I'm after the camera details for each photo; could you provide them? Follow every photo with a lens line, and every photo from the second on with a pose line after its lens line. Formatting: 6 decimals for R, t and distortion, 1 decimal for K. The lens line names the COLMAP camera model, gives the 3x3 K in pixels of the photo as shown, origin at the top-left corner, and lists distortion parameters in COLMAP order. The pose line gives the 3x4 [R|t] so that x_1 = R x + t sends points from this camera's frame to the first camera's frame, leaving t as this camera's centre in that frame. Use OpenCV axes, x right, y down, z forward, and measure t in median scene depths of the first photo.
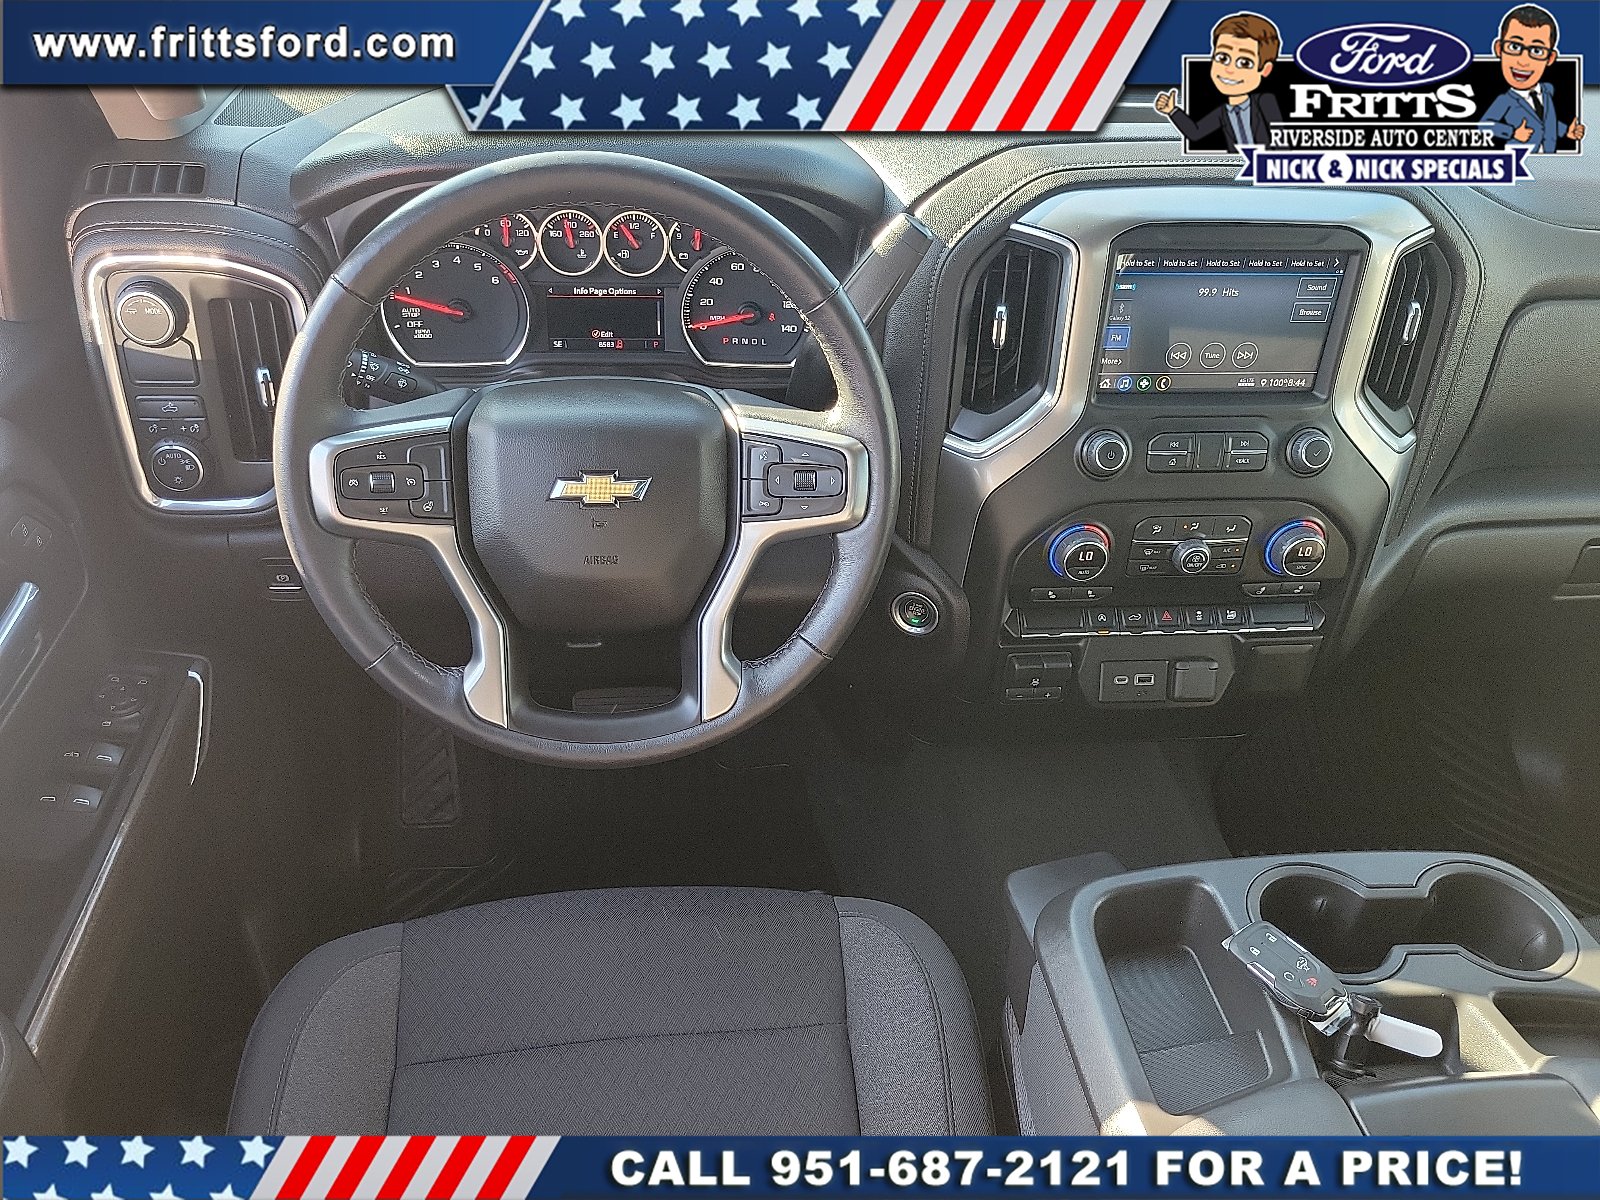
lens RADIAL K [[1198.3, 0, 801.8], [0, 1198.3, 608.6], [0, 0, 1]] dist [0.012312, 0.003838]
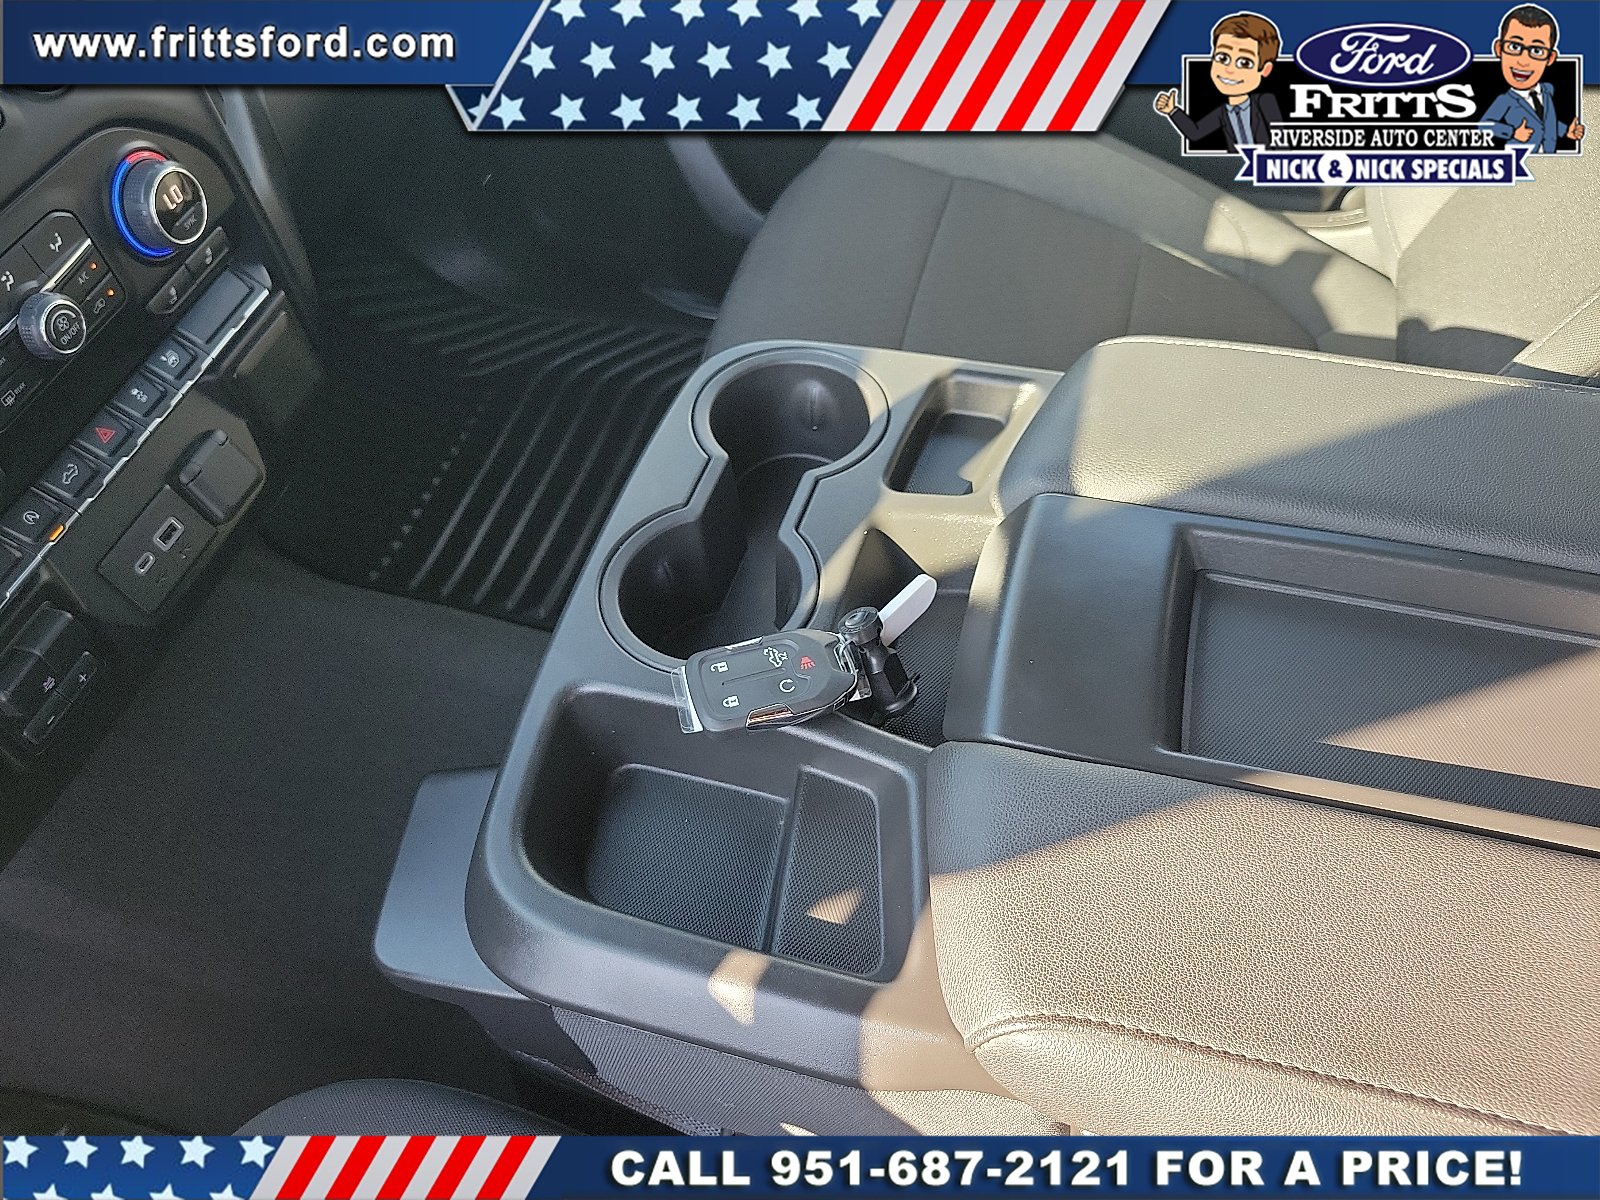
lens RADIAL K [[1198.3, 0, 799.1], [0, 1198.3, 596.5], [0, 0, 1]] dist [0.012312, 0.003838]
pose [[0.382087, -0.766594, 0.516084, 0.078859], [0.590101, 0.632168, 0.502140, -0.041481], [-0.711189, 0.112681, 0.693911, 0.403402]]
